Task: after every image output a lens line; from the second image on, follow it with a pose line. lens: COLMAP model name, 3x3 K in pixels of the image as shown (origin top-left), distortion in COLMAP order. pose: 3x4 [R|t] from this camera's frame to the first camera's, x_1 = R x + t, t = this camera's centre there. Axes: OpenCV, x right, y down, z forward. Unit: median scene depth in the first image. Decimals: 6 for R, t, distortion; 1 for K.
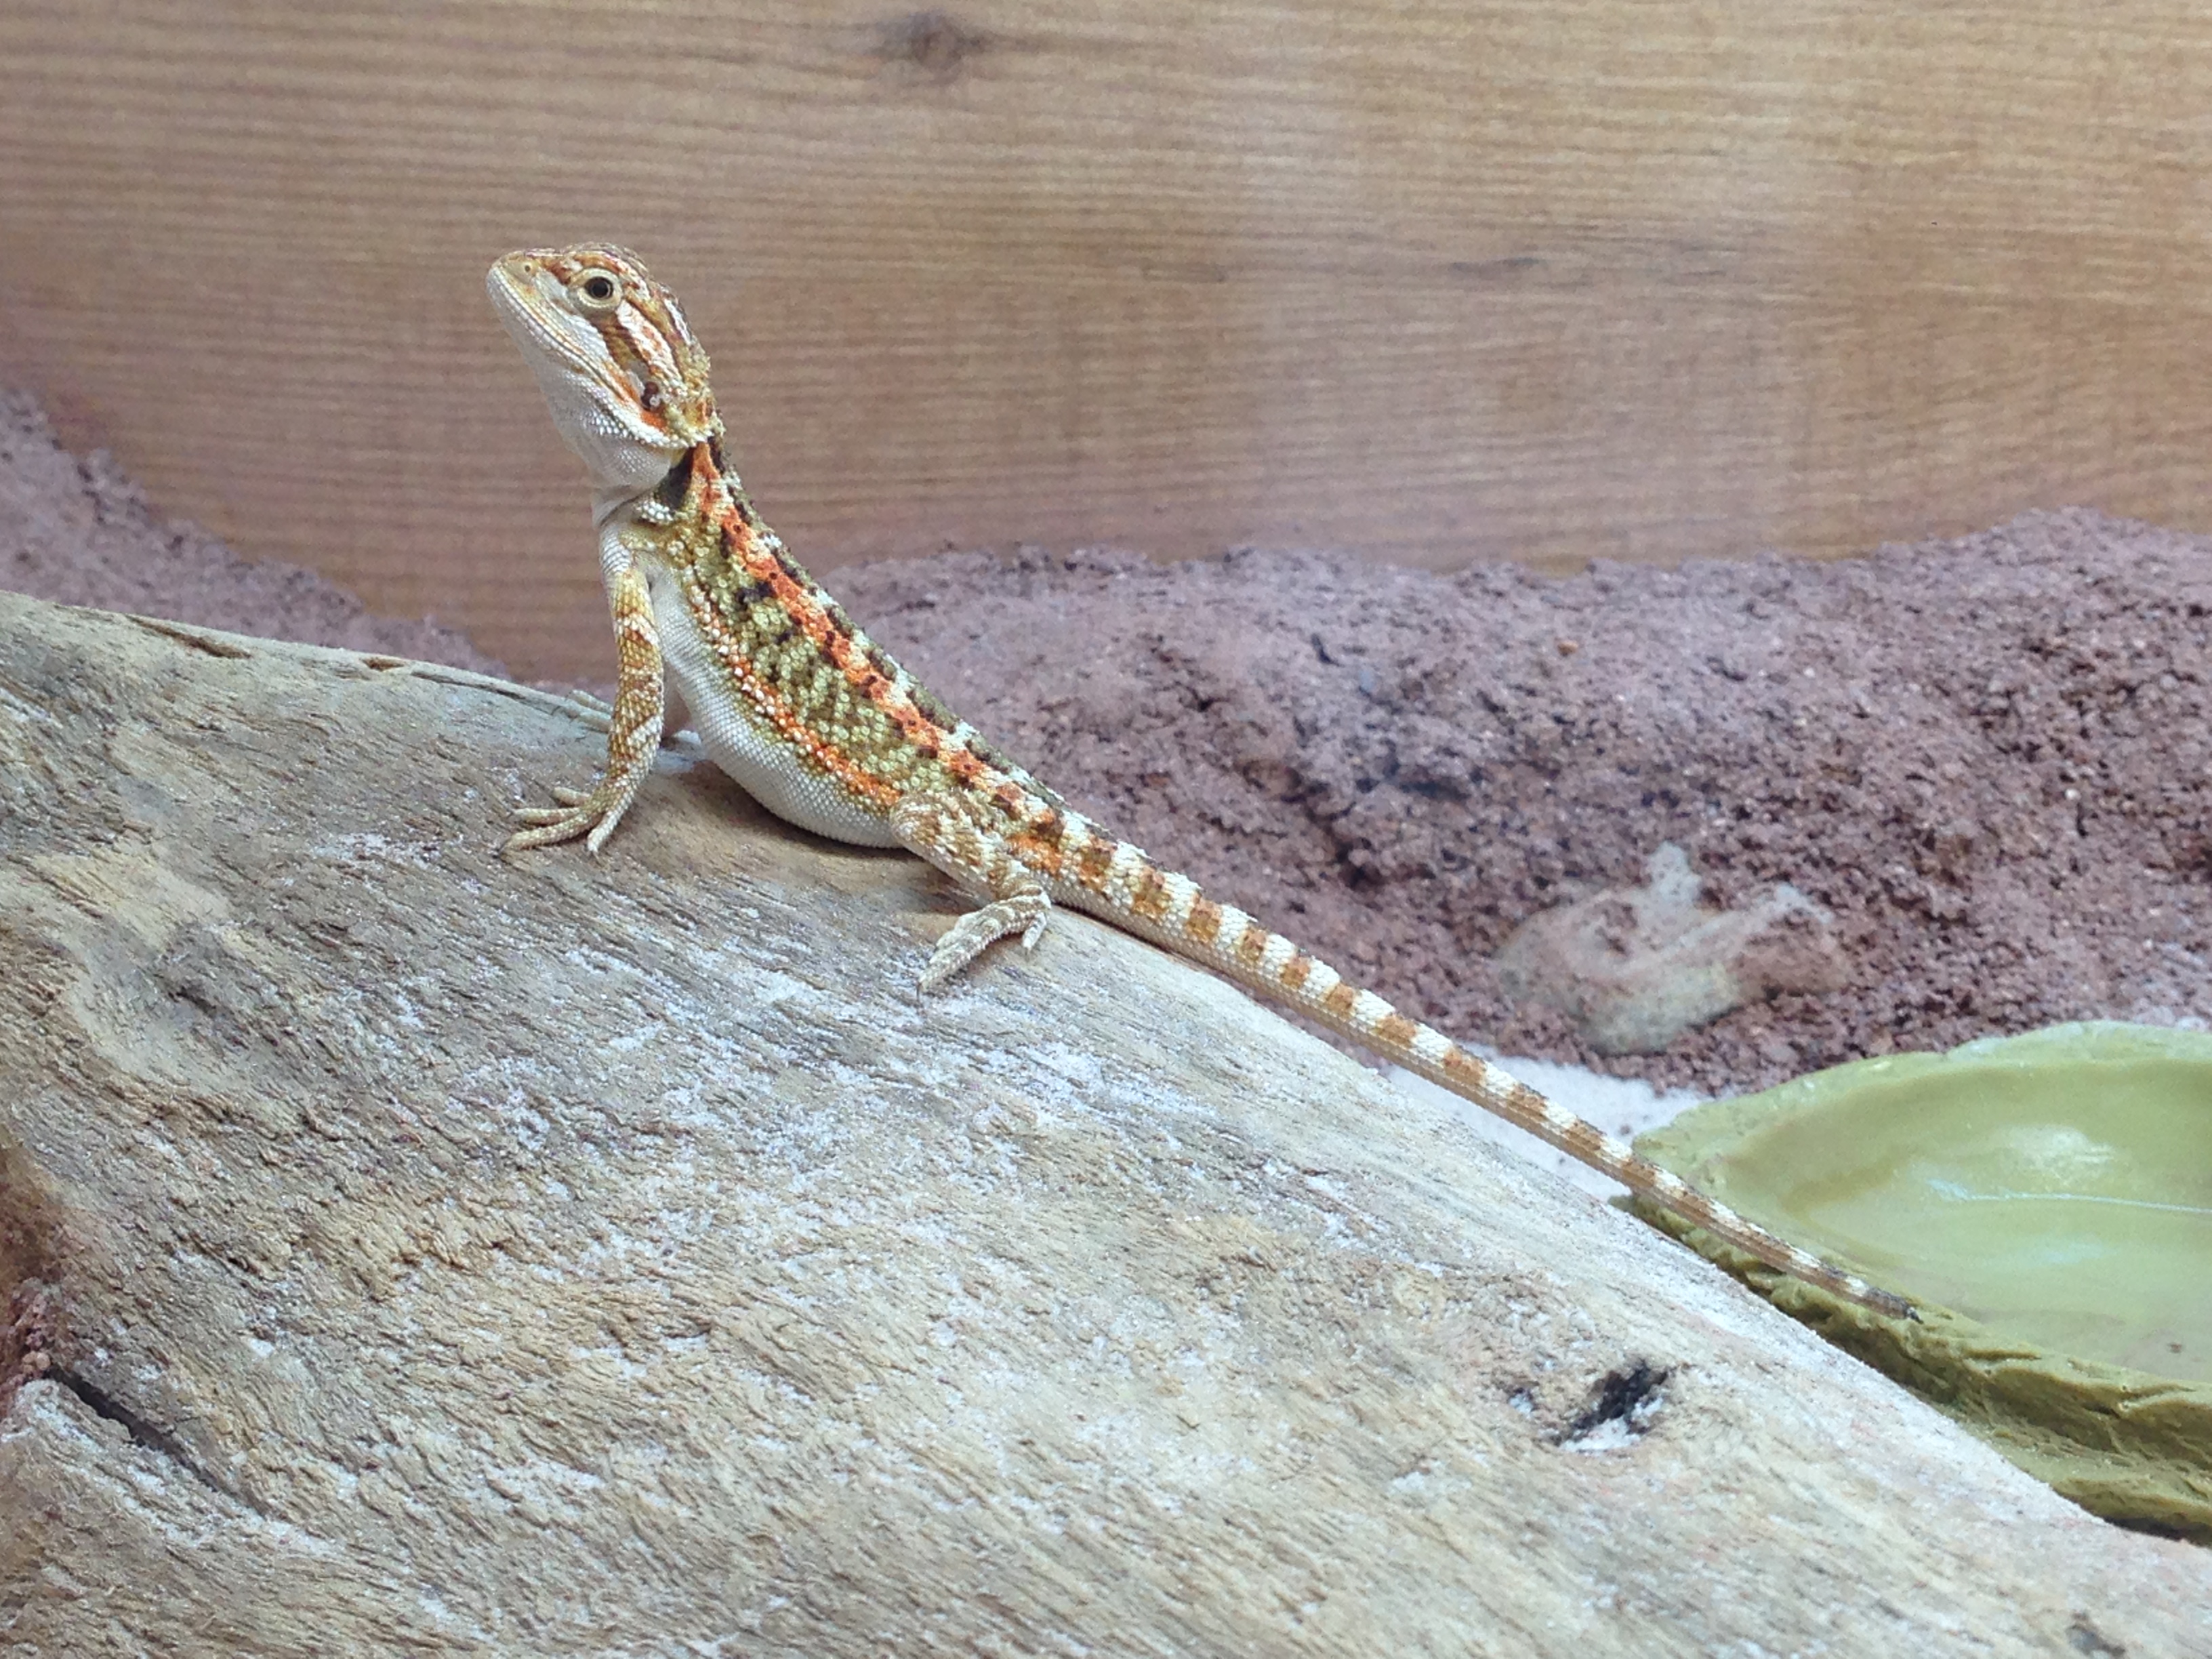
lens RADIAL K [[4174.0, 0, 1106.0], [0, 4174.0, 829.5], [0, 0, 1]] dist [-0.095186, 0.674540]
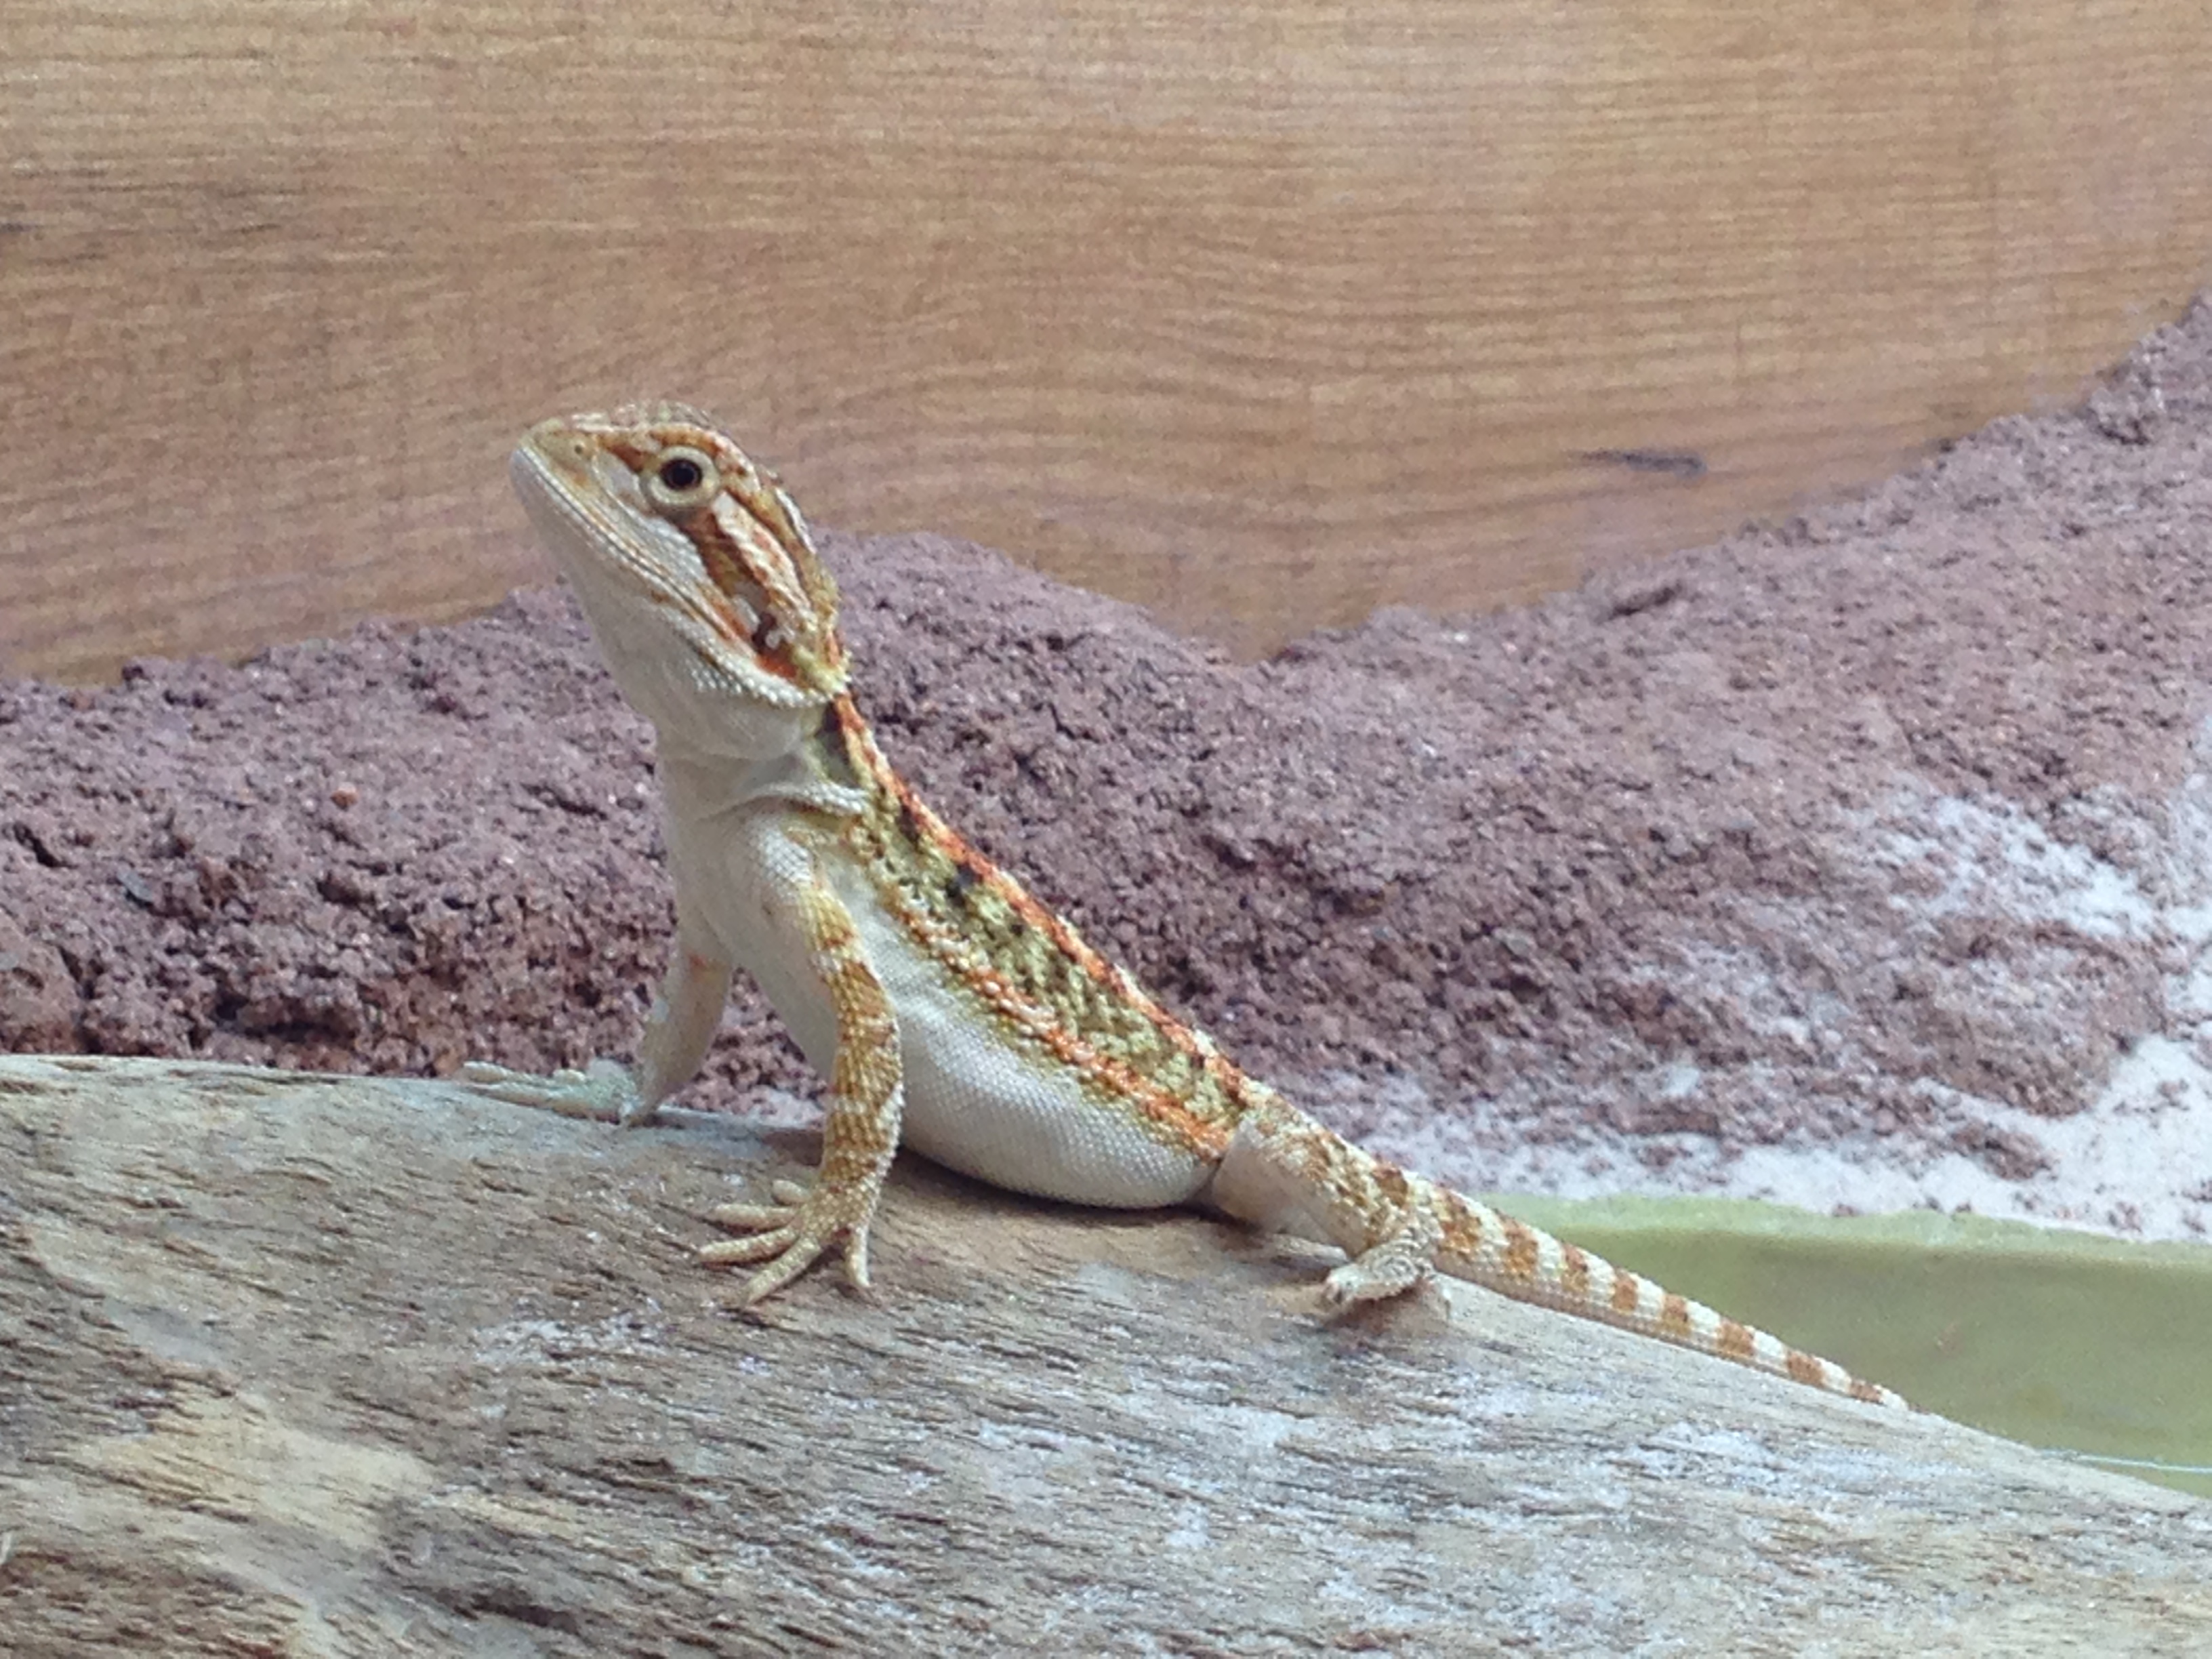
lens RADIAL K [[6735.3, 0, 1105.6], [0, 6735.3, 579.1], [0, 0, 1]] dist [0.216021, -2.589852]
pose [[0.764711, -0.102574, 0.636157, -0.507755], [0.126109, 0.991981, 0.008354, -0.074182], [-0.631913, 0.073837, 0.771514, 0.060033]]
